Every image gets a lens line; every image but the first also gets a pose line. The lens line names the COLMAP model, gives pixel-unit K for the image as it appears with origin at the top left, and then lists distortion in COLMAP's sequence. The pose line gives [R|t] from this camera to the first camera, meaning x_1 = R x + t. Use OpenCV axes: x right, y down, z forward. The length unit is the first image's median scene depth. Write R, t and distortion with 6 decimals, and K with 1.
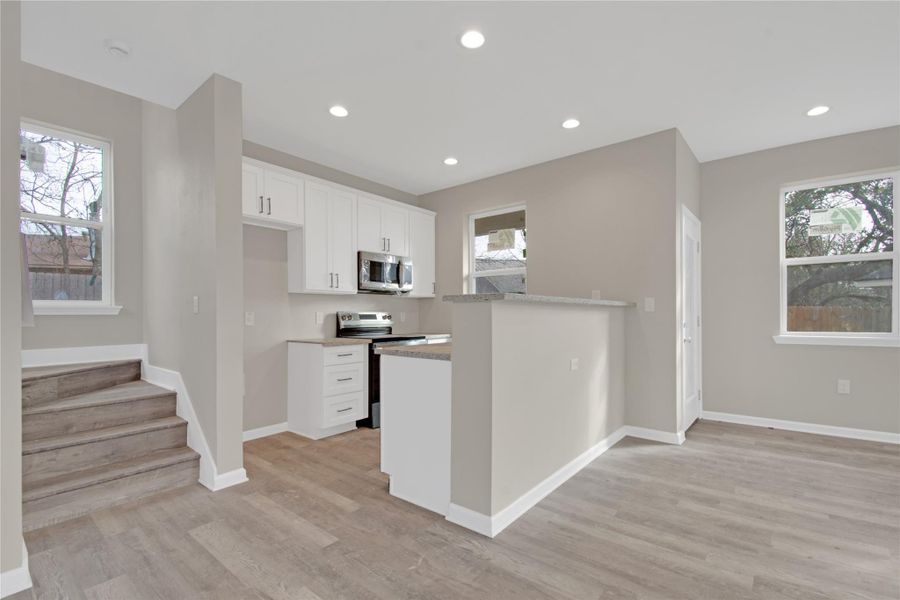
lens RADIAL K [[411.6, 0, 452.6], [0, 411.6, 297.9], [0, 0, 1]] dist [-0.012508, -0.003757]
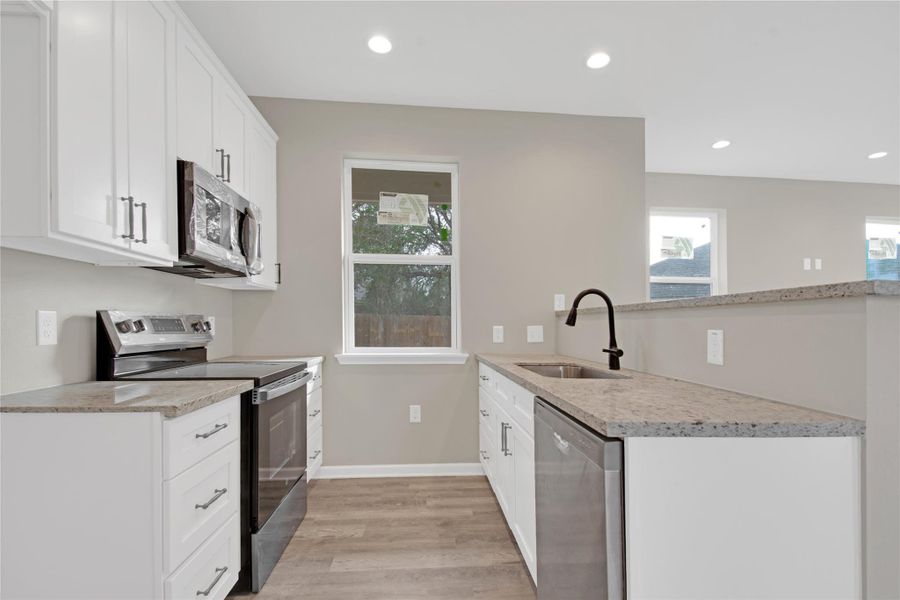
lens RADIAL K [[411.6, 0, 457.6], [0, 411.6, 319.1], [0, 0, 1]] dist [-0.012508, -0.003757]
pose [[0.716311, 0.017126, 0.697571, -0.331884], [-0.039347, 0.999100, 0.015874, 0.024939], [-0.696671, -0.038818, 0.716340, 0.557996]]
